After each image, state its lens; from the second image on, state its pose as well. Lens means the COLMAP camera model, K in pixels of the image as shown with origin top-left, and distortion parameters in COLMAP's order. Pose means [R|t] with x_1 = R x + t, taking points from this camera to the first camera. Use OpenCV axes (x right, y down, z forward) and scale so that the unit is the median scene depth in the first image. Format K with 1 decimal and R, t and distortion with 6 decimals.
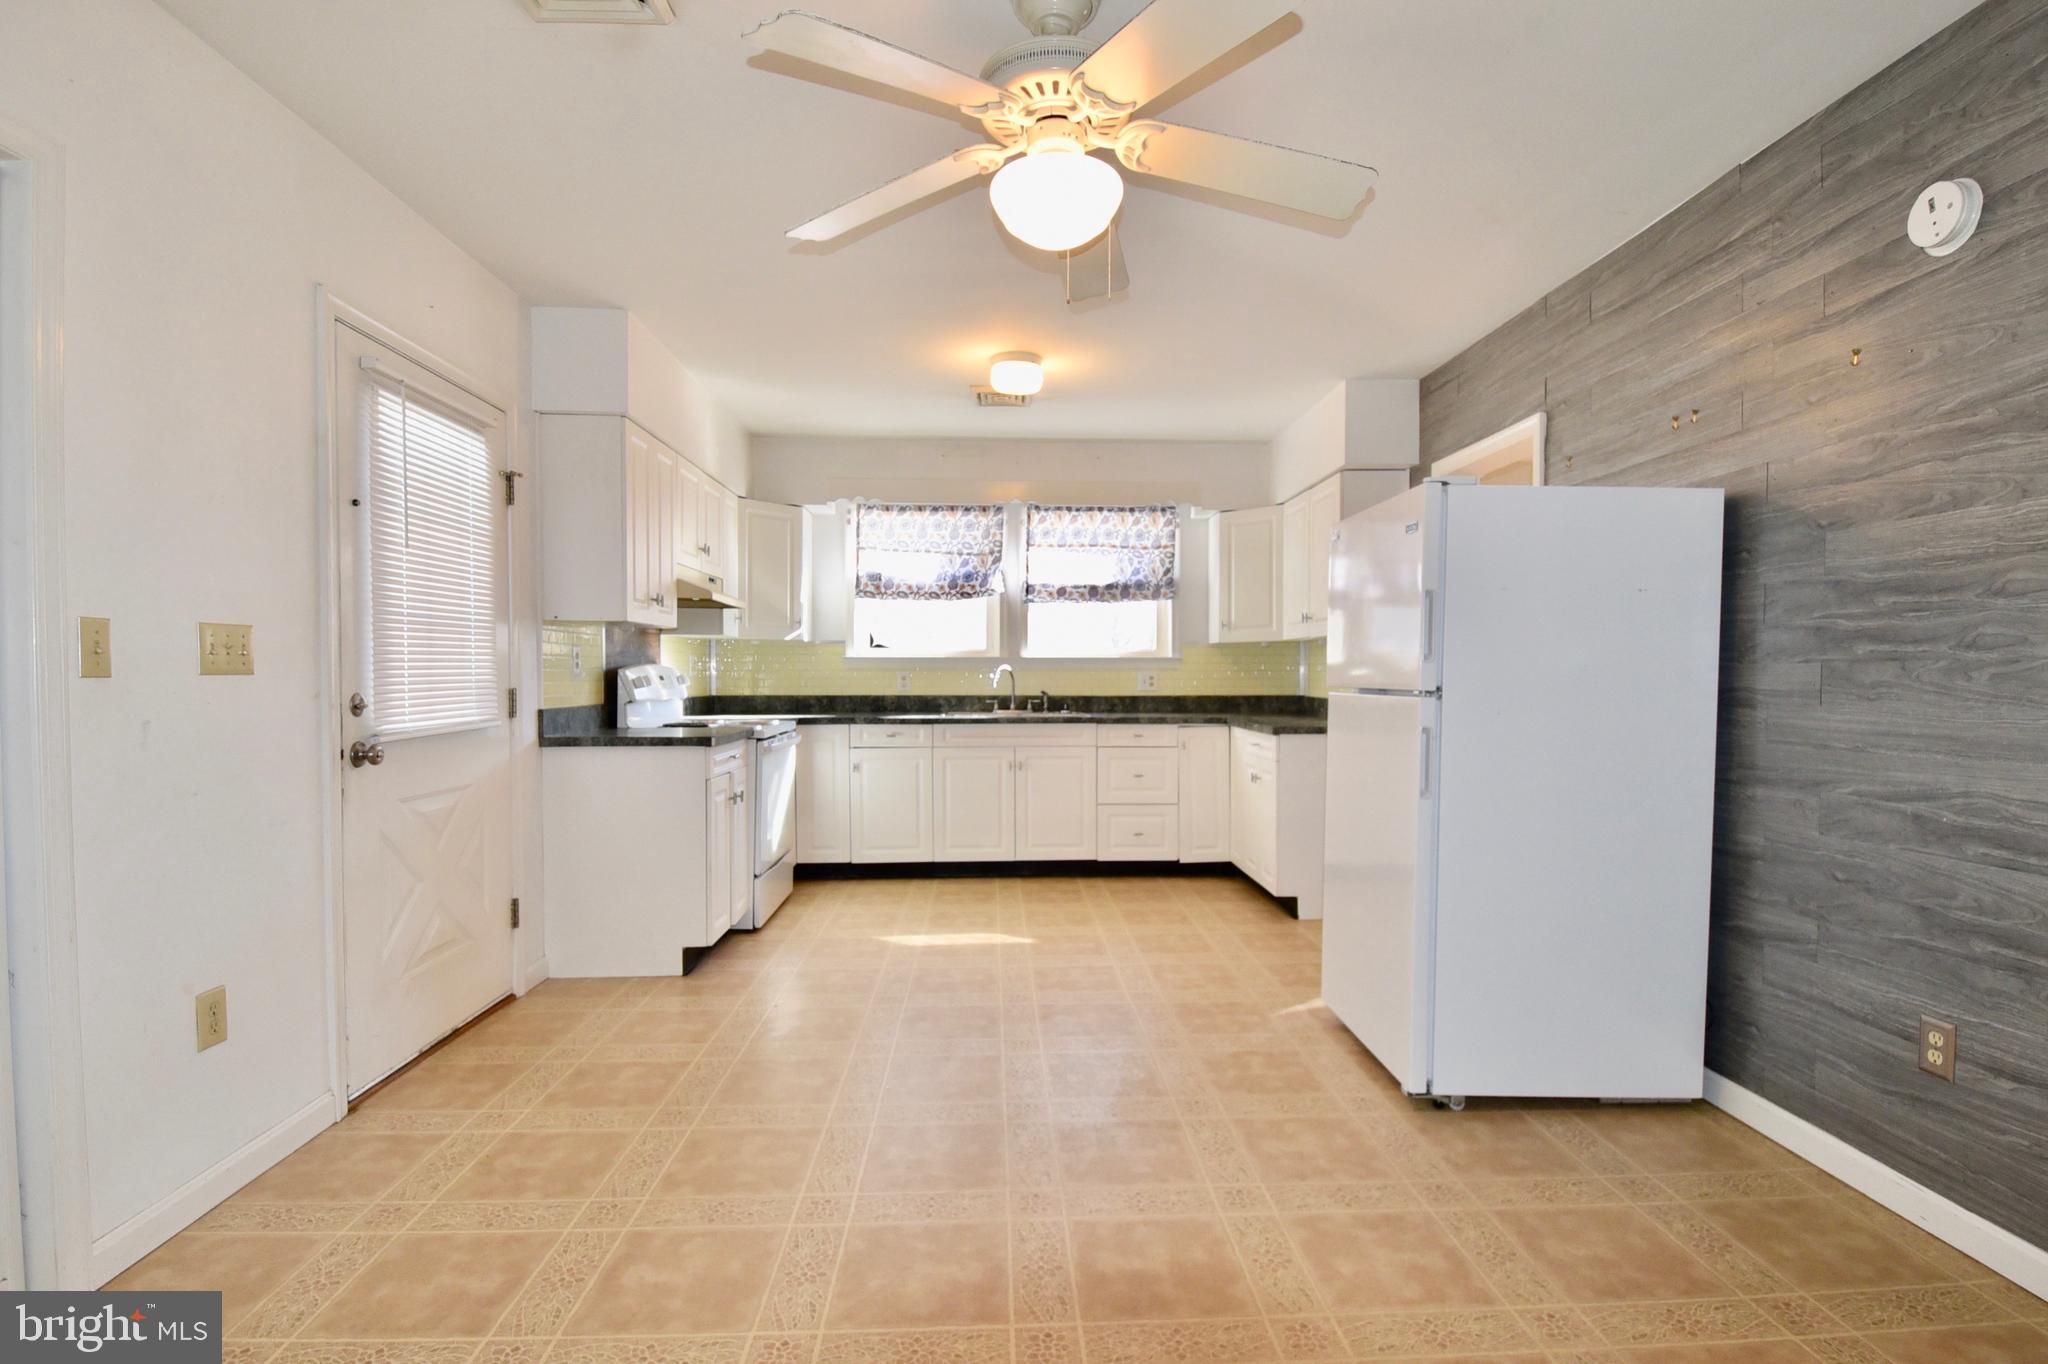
lens RADIAL K [[985.3, 0, 1053.5], [0, 985.3, 698.4], [0, 0, 1]] dist [0.026539, -0.027184]
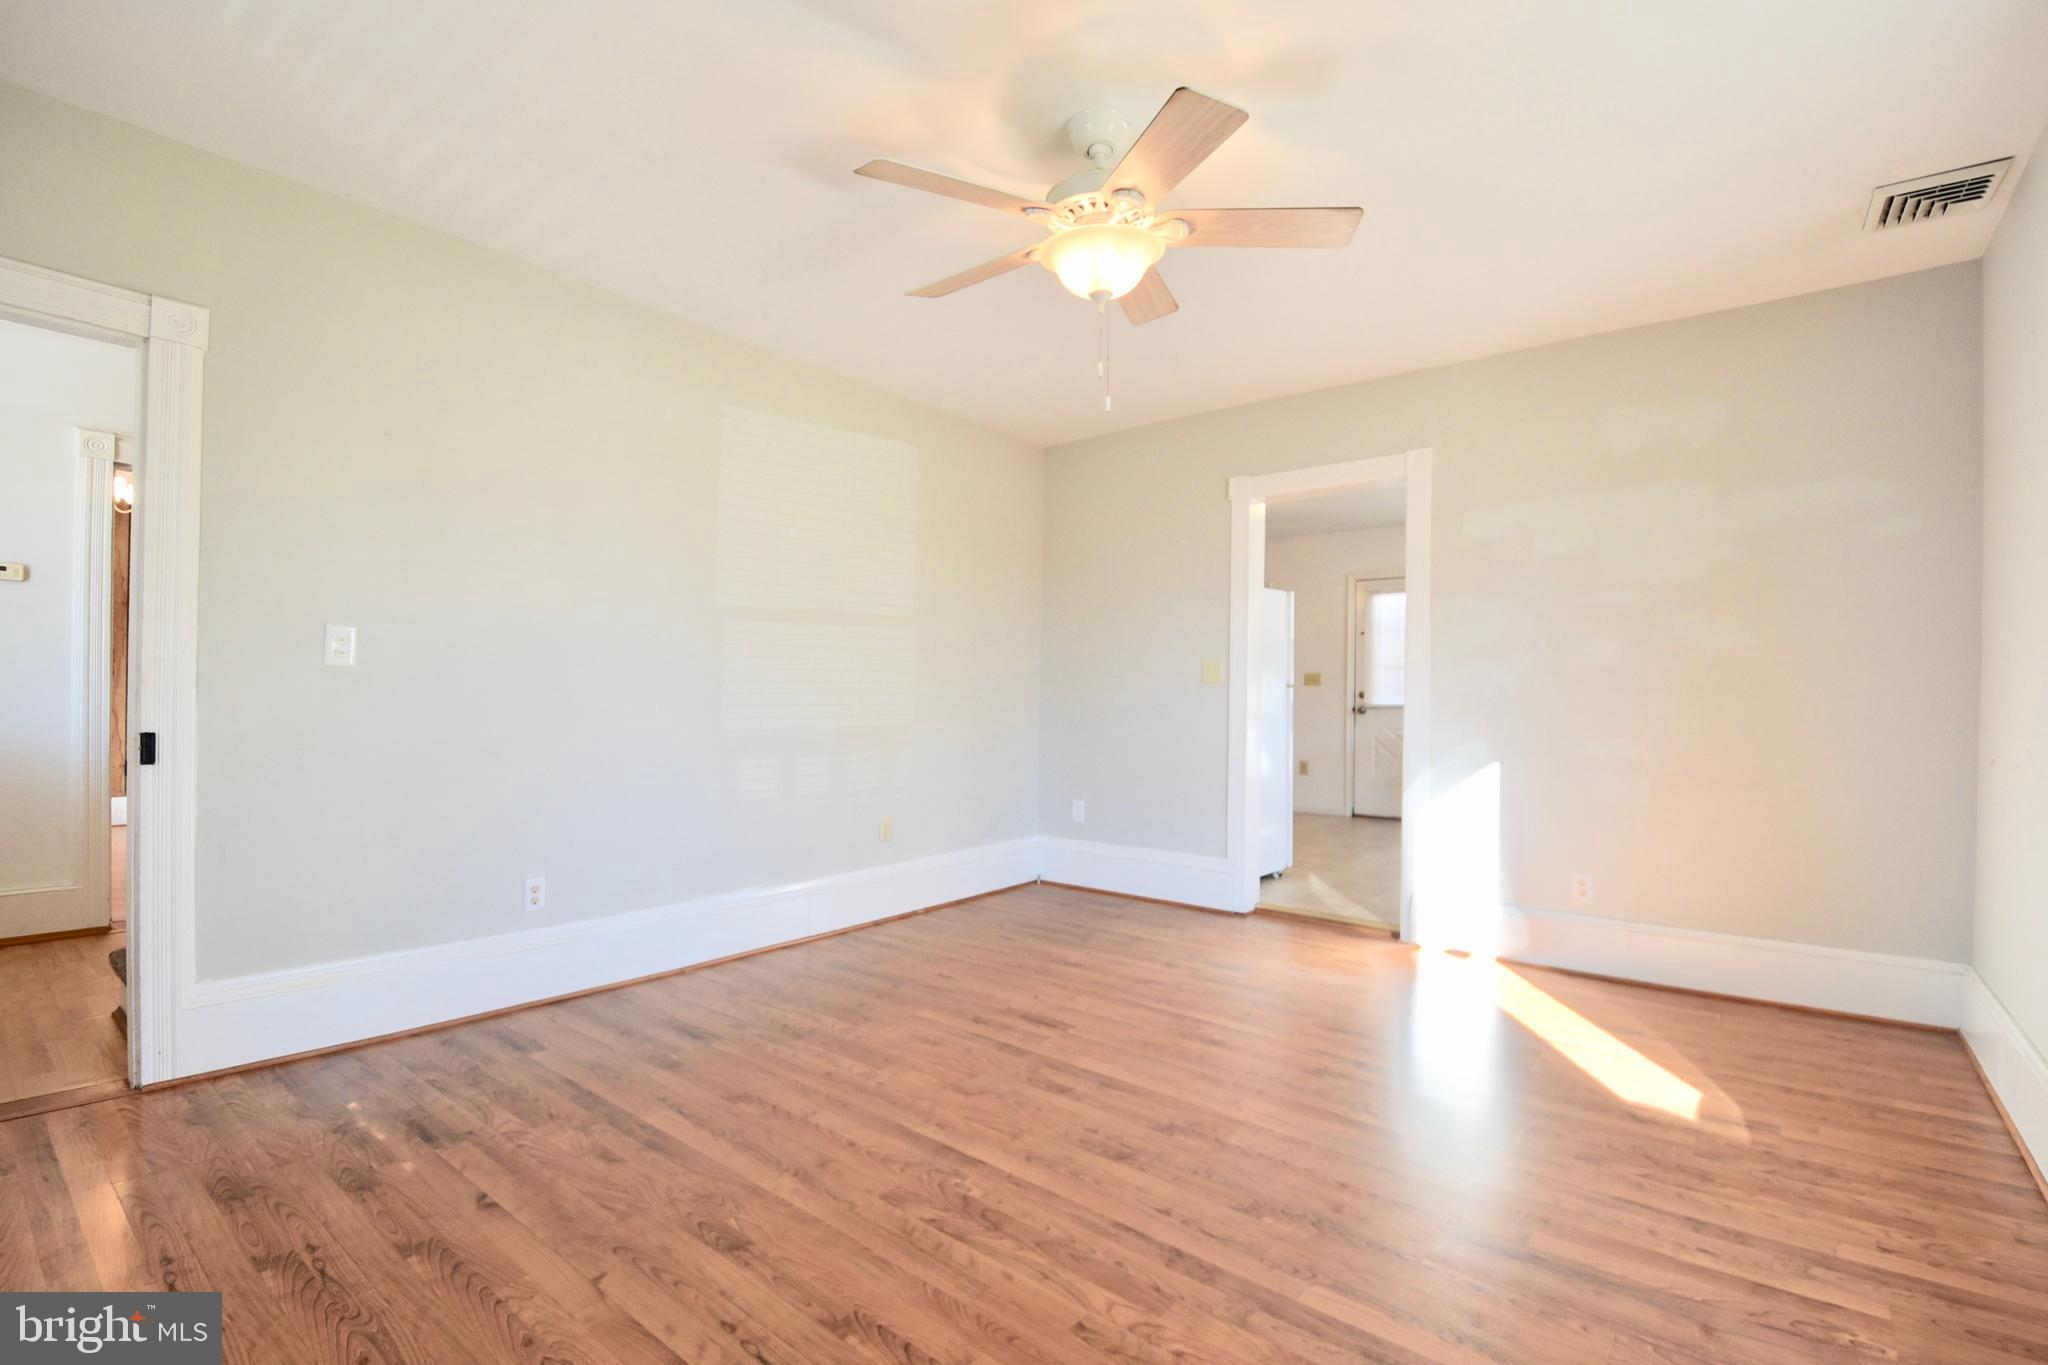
lens RADIAL K [[922.6, 0, 1037.1], [0, 922.6, 698.8], [0, 0, 1]] dist [0.023204, -0.027776]
pose [[-0.672323, -0.005435, -0.740238, 1.055782], [-0.028841, 0.999406, 0.018857, -0.002671], [0.739696, 0.034027, -0.672080, 1.047631]]
